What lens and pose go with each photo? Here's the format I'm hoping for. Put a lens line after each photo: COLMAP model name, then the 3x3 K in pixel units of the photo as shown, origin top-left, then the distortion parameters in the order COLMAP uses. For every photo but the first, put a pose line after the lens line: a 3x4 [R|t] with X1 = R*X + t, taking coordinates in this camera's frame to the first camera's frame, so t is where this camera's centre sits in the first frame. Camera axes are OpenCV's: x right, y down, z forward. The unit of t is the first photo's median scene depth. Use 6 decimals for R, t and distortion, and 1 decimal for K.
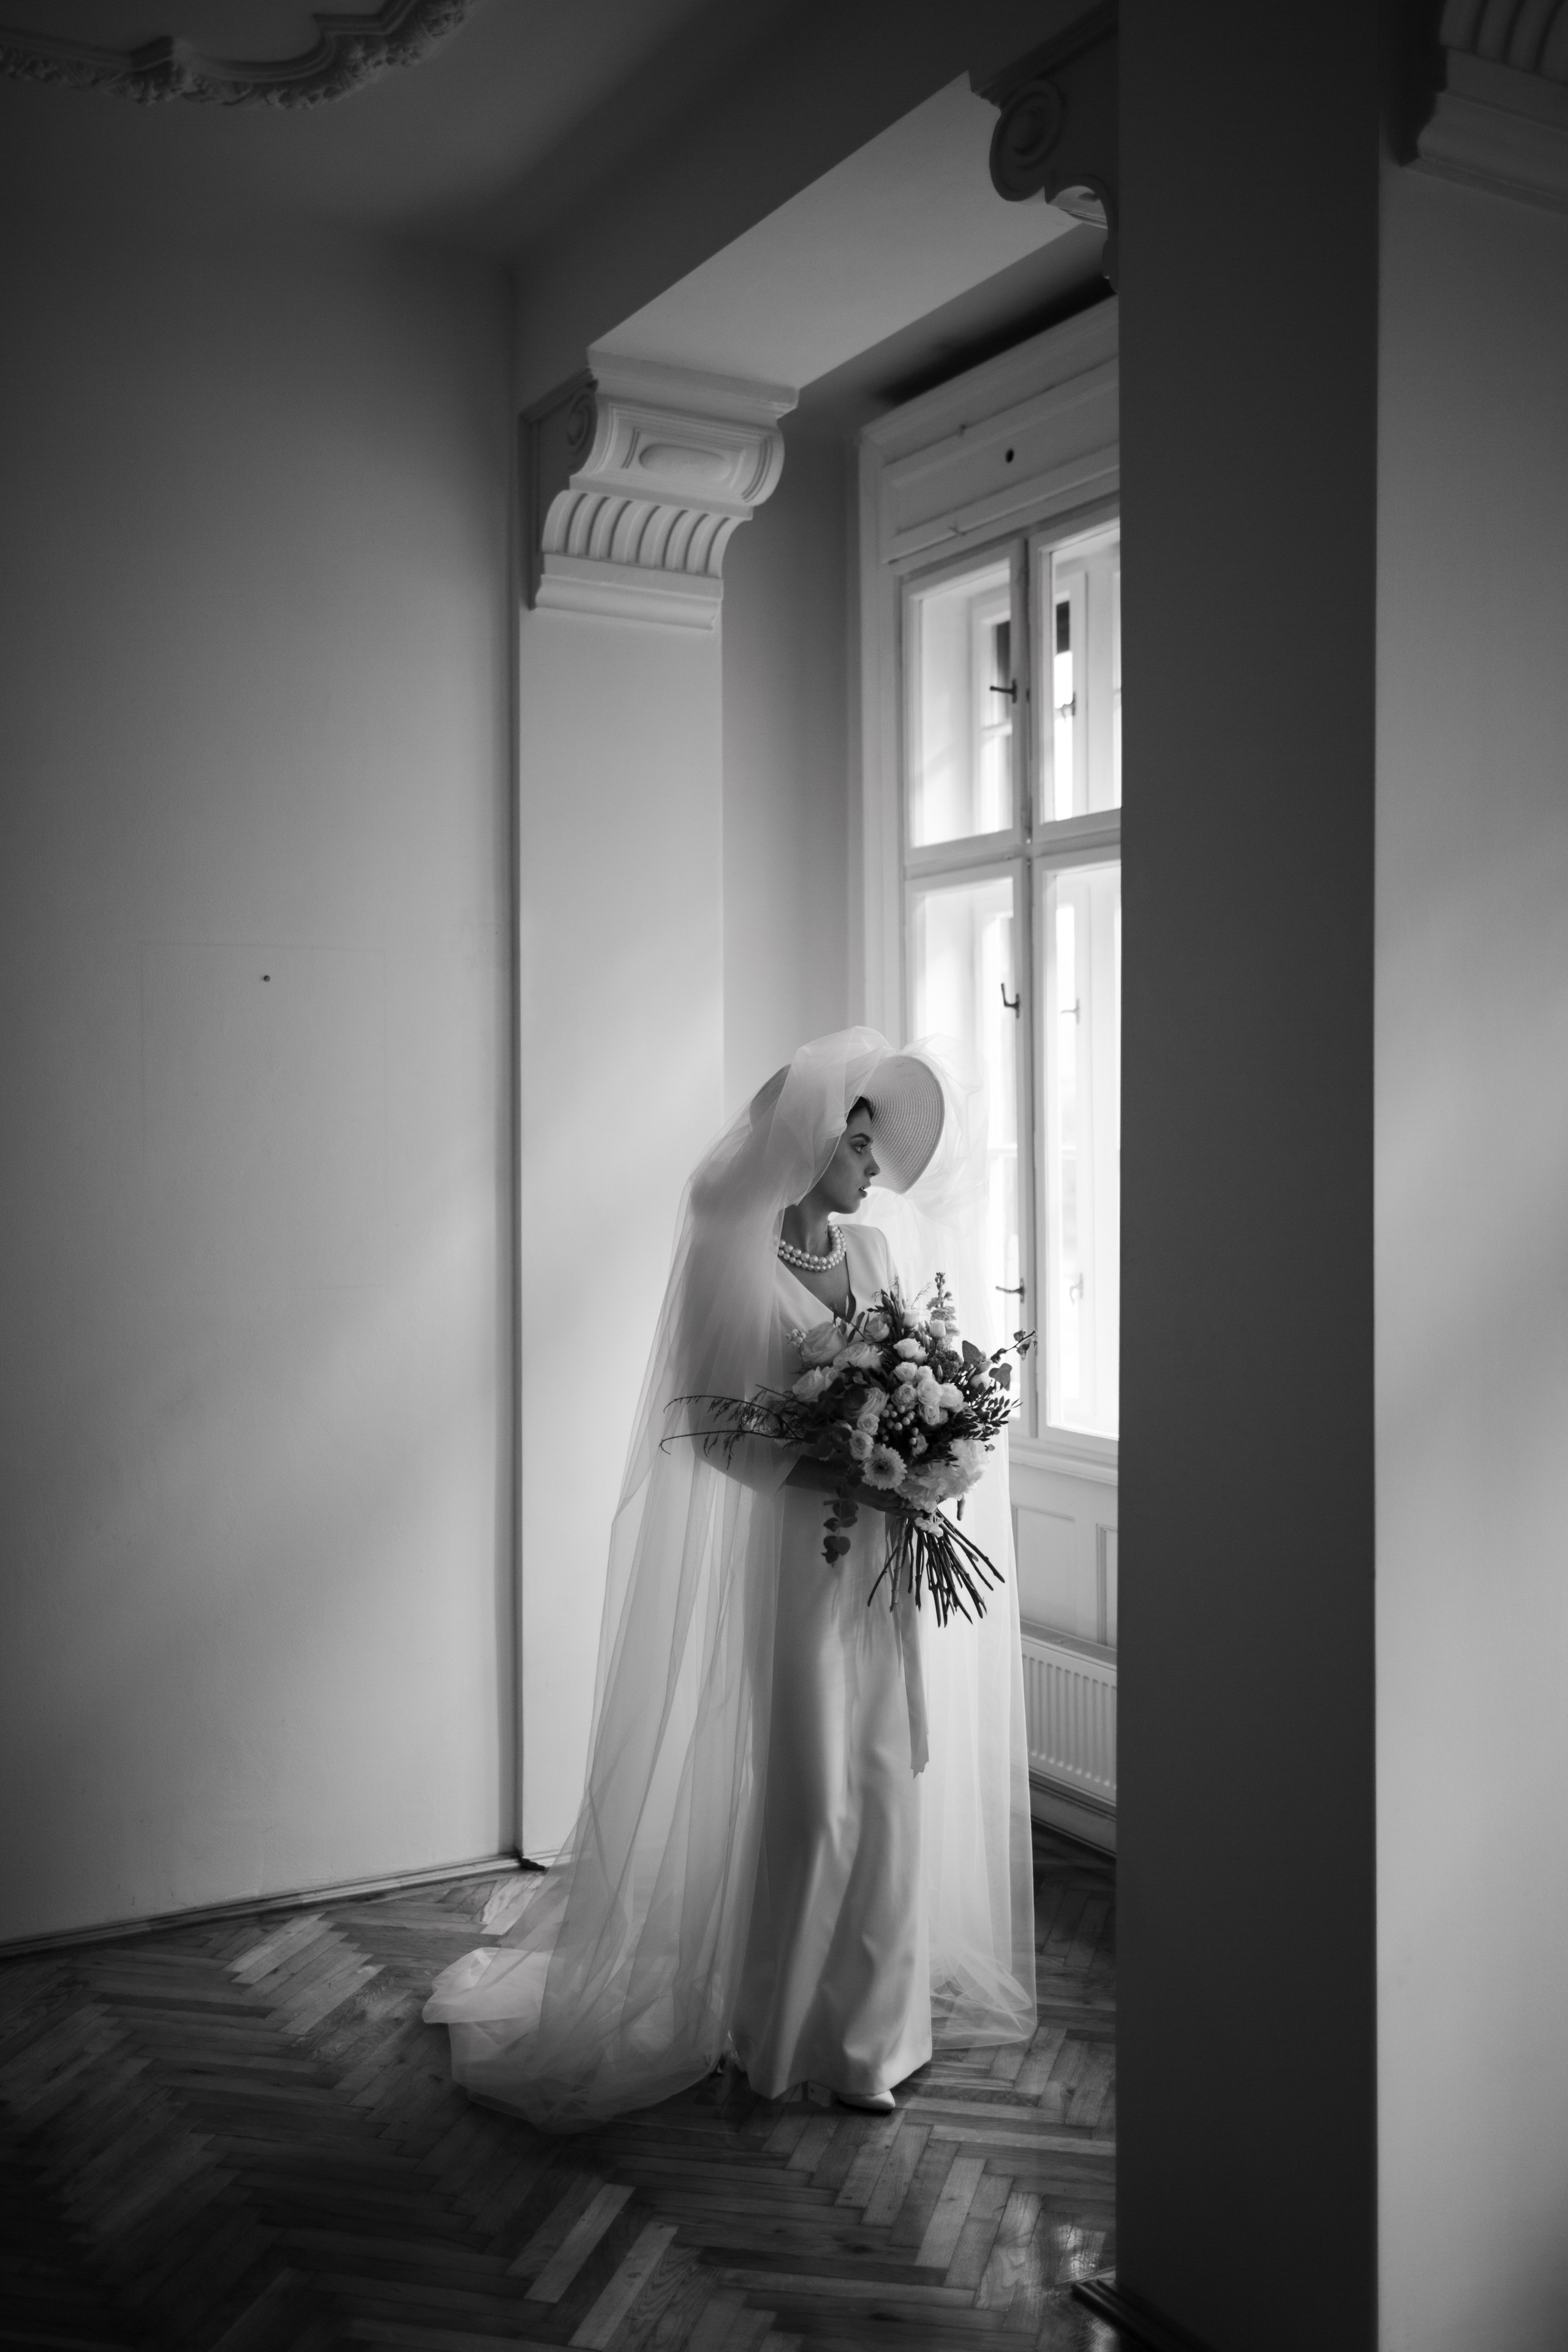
lens RADIAL K [[2358.3, 0, 801.7], [0, 2358.3, 1159.7], [0, 0, 1]] dist [-0.012009, 0.000000]
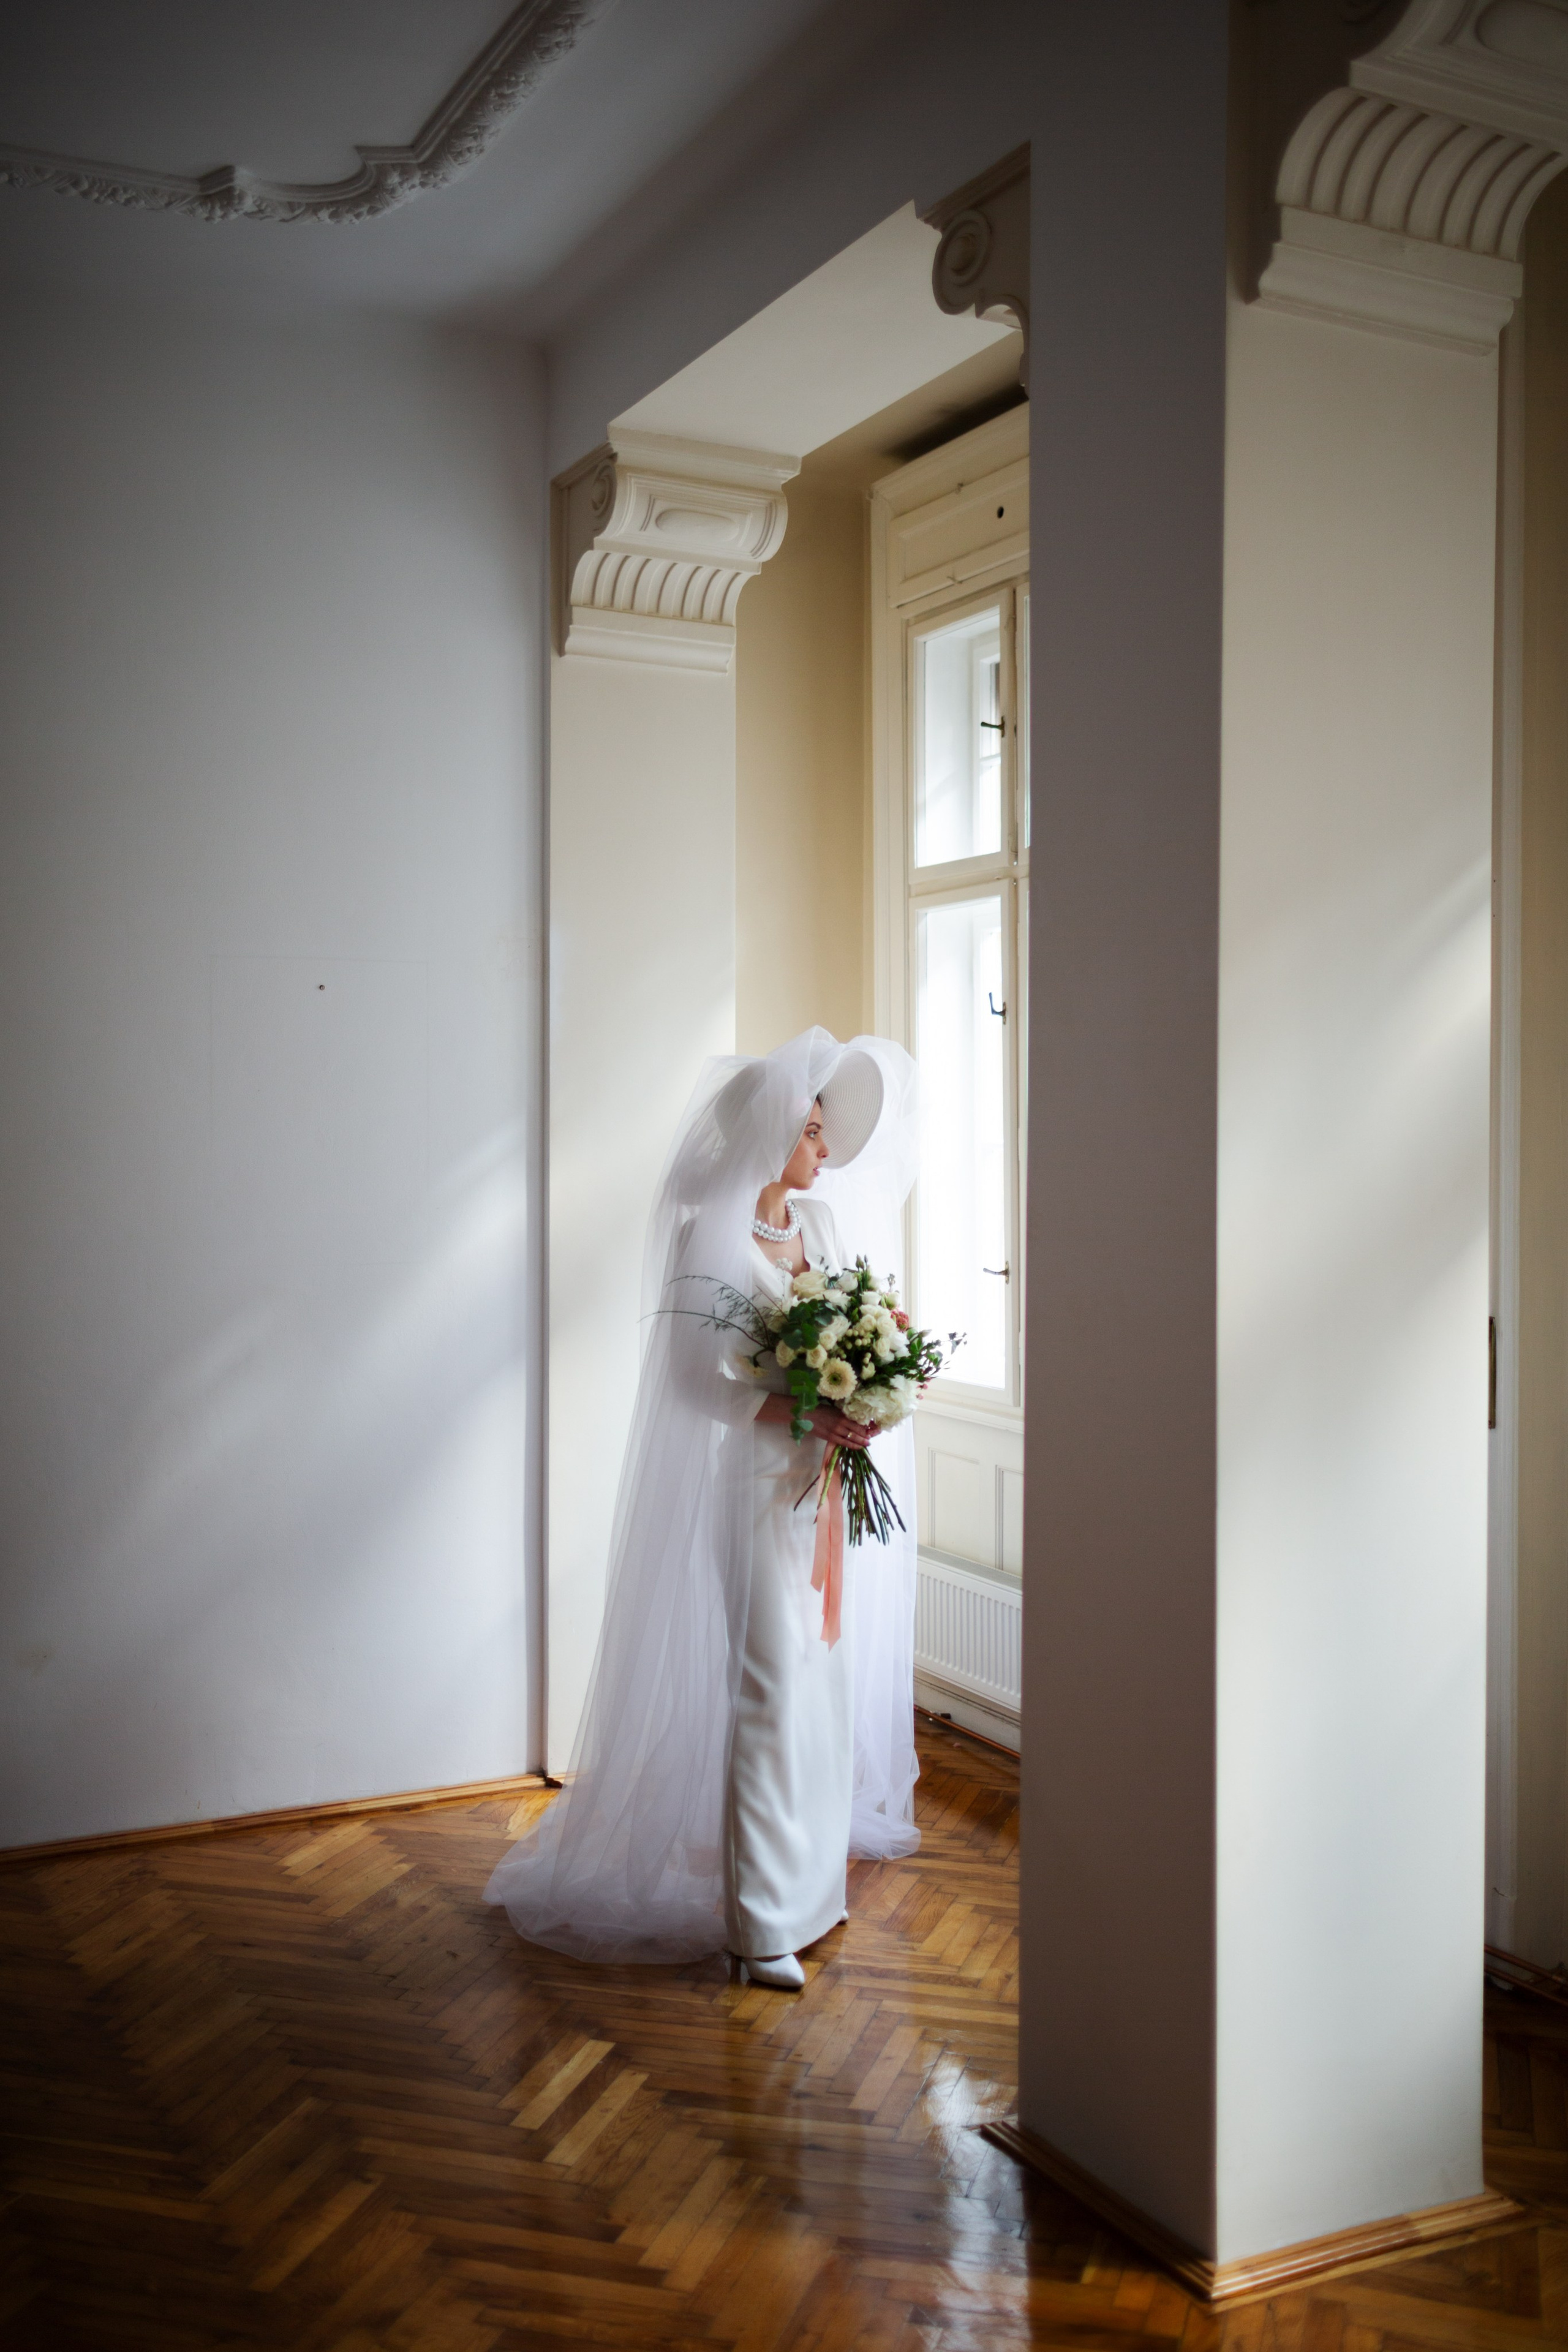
lens RADIAL K [[2358.3, 0, 815.5], [0, 2358.3, 1159.2], [0, 0, 1]] dist [-0.012009, 0.000000]
pose [[0.998965, 0.005737, -0.045131, 0.062960], [-0.005689, 0.999983, 0.001190, 0.002361], [0.045137, -0.000932, 0.998980, -0.119073]]
